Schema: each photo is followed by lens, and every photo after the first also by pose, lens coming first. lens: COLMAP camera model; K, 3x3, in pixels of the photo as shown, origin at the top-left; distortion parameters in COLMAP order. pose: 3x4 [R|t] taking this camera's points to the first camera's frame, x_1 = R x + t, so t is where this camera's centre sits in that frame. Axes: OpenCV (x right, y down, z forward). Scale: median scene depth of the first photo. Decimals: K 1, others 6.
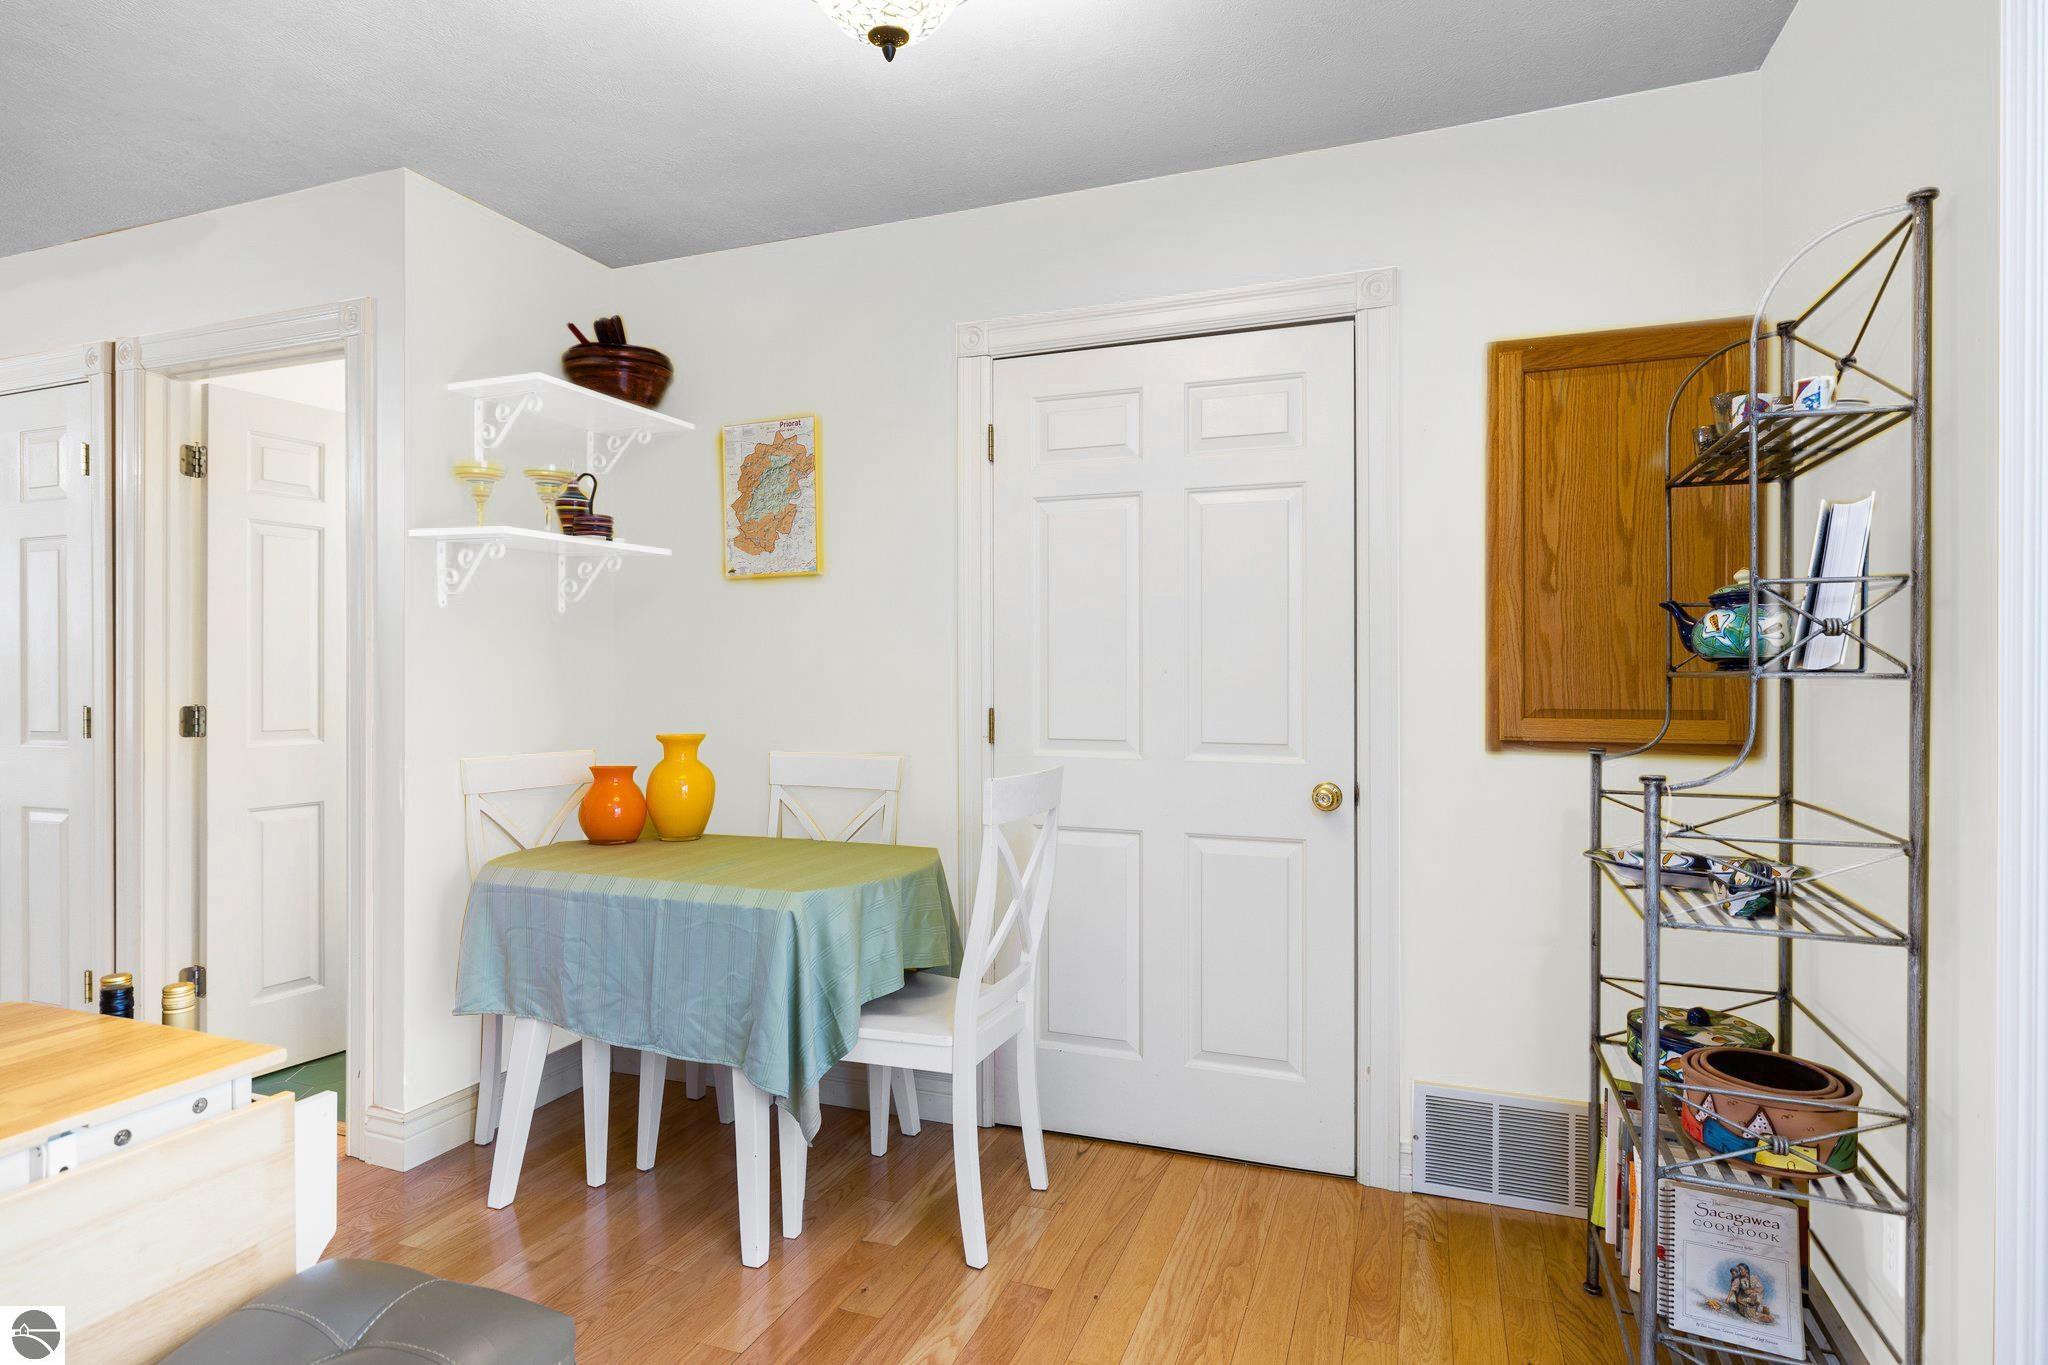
lens RADIAL K [[1079.1, 0, 1024.0], [0, 1079.1, 682.5], [0, 0, 1]] dist [0.001622, -0.001004]
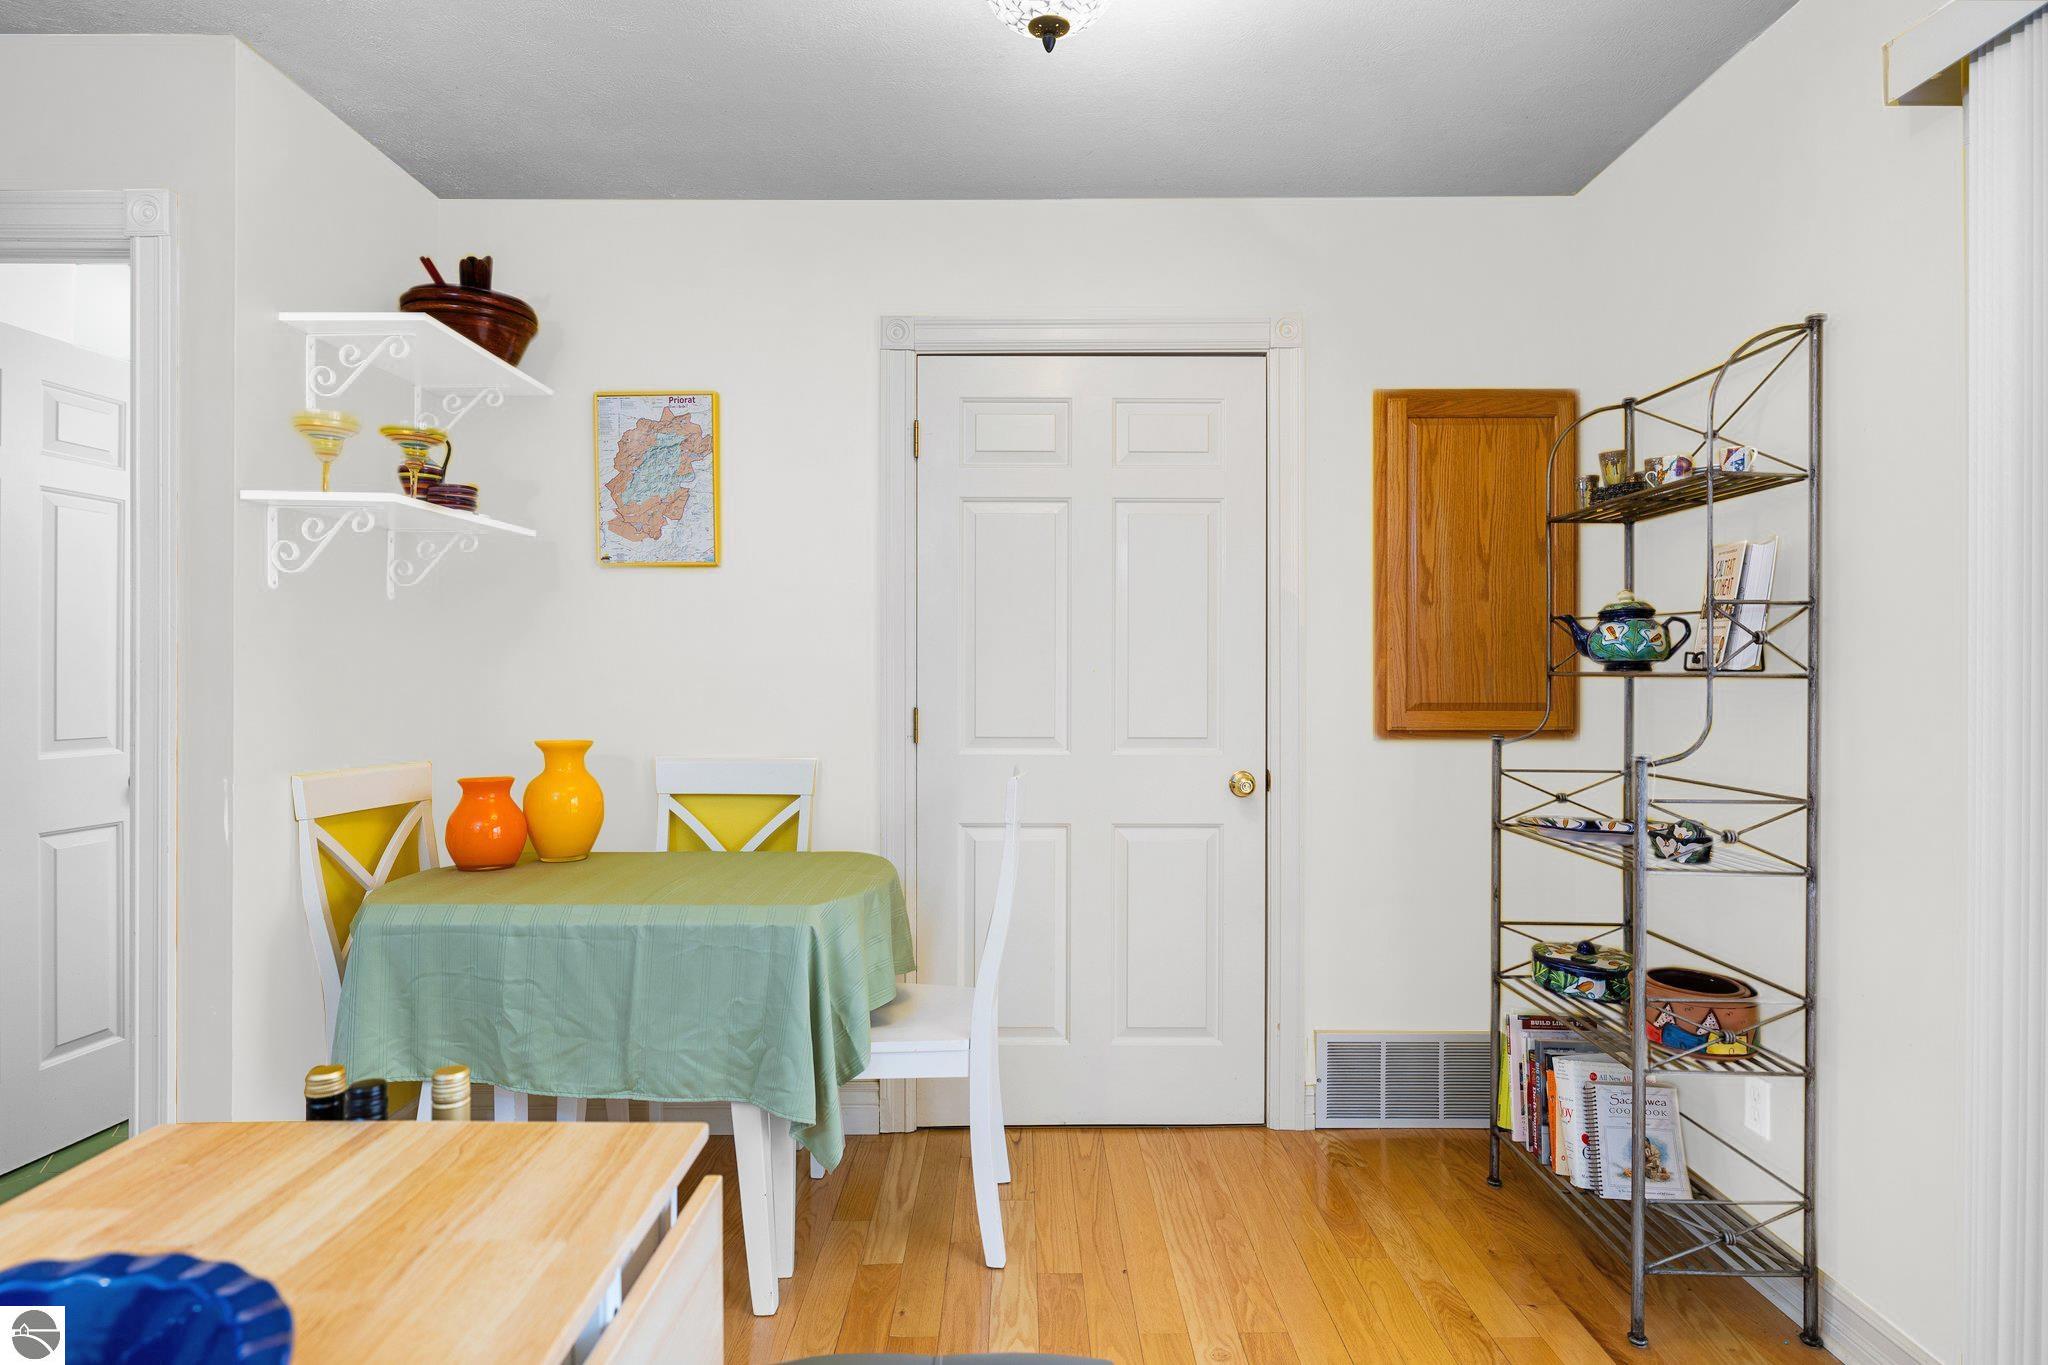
lens RADIAL K [[1057.5, 0, 1024.0], [0, 1057.5, 682.5], [0, 0, 1]] dist [-0.000183, -0.000025]
pose [[0.934147, -0.001307, 0.356887, -0.337865], [0.001441, 0.999999, -0.000111, 0.001306], [-0.356886, 0.000618, 0.934148, 0.071349]]
